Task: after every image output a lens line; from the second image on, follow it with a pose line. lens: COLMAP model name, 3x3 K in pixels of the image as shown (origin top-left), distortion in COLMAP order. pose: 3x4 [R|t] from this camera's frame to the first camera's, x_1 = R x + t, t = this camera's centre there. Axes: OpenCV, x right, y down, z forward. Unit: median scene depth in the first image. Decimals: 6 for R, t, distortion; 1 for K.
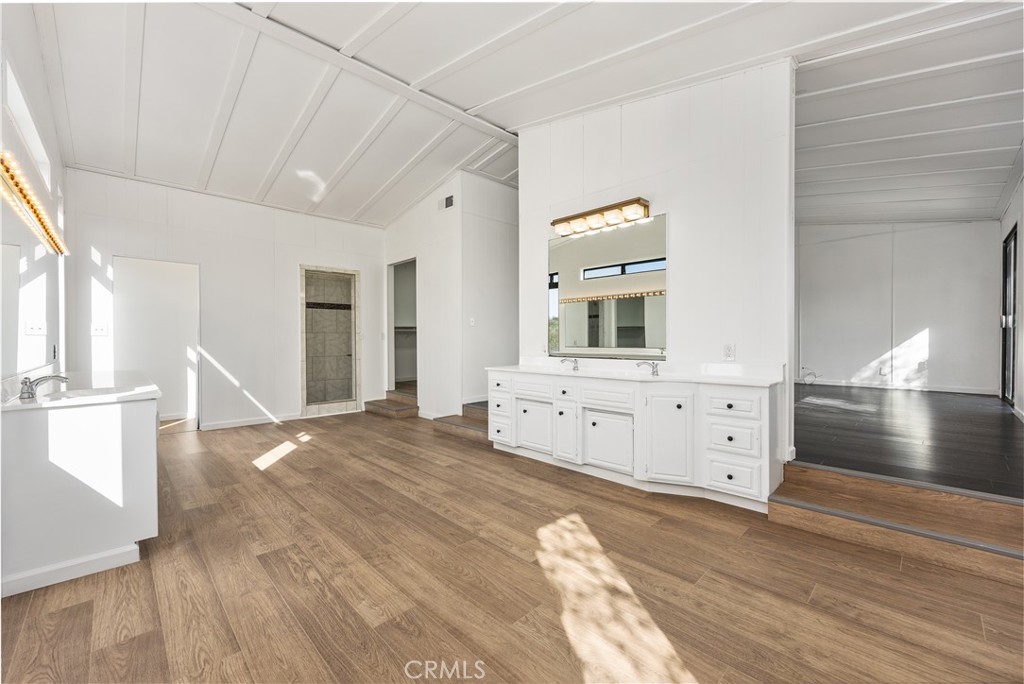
lens RADIAL K [[409.9, 0, 506.2], [0, 409.9, 339.1], [0, 0, 1]] dist [-0.001077, 0.000338]
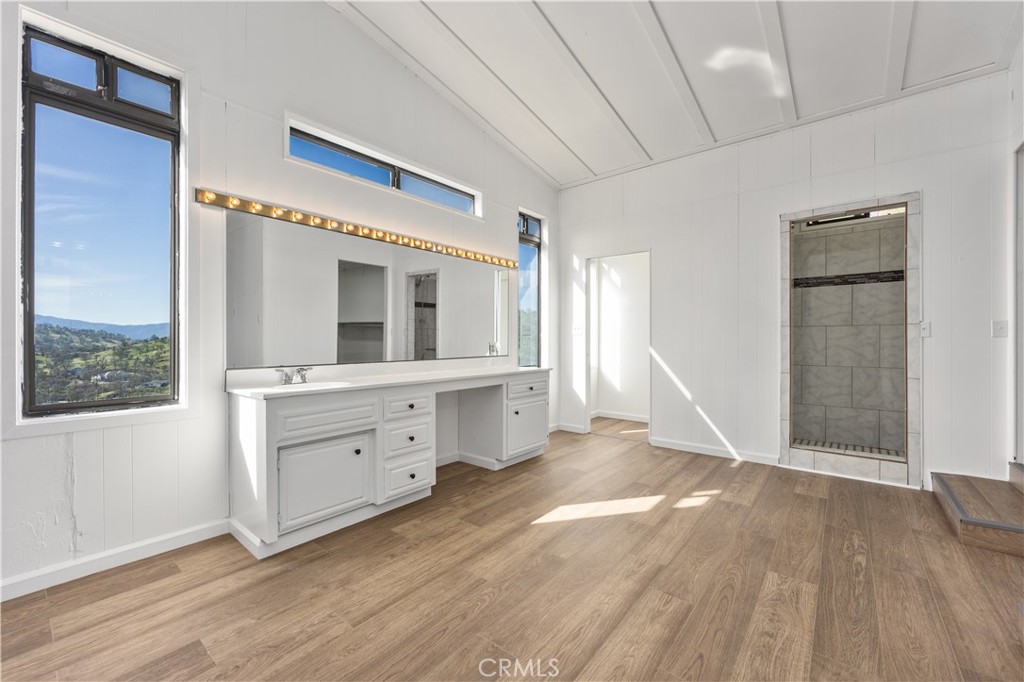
lens RADIAL K [[409.9, 0, 508.4], [0, 409.9, 345.3], [0, 0, 1]] dist [-0.001077, 0.000338]
pose [[0.120954, 0.016885, -0.992515, 0.094249], [0.002291, 0.999848, 0.017289, 0.000543], [0.992656, -0.004365, 0.120897, 0.850621]]
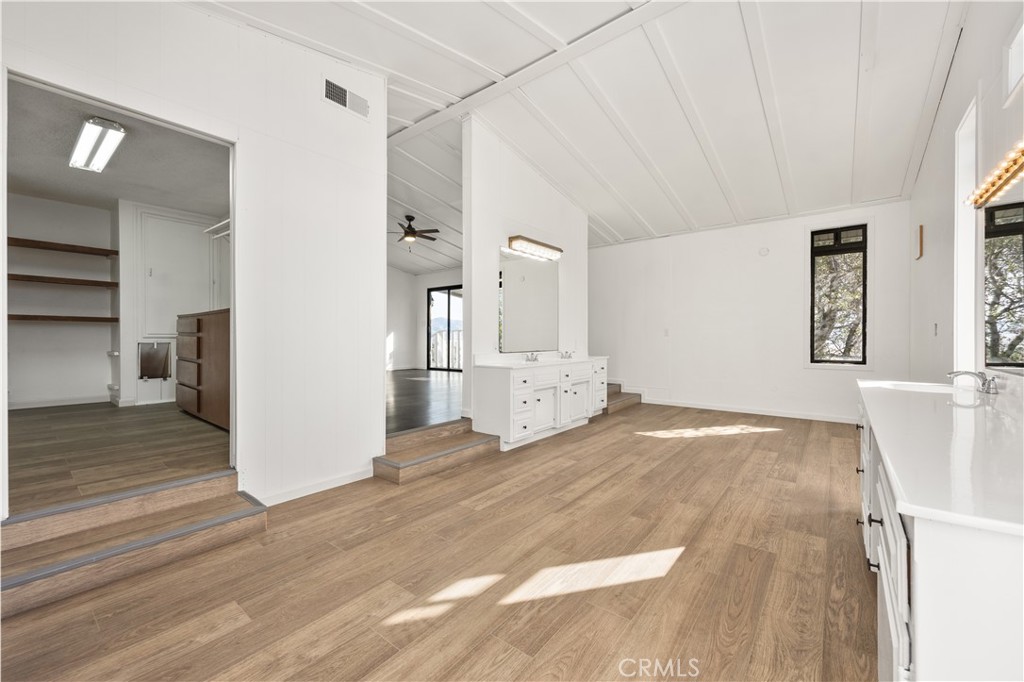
lens RADIAL K [[409.9, 0, 505.9], [0, 409.9, 341.1], [0, 0, 1]] dist [-0.001077, 0.000338]
pose [[-0.129419, -0.004577, 0.991579, -1.138612], [-0.000345, 0.999989, 0.004571, 0.004484], [-0.991590, 0.000250, -0.129420, 1.306551]]
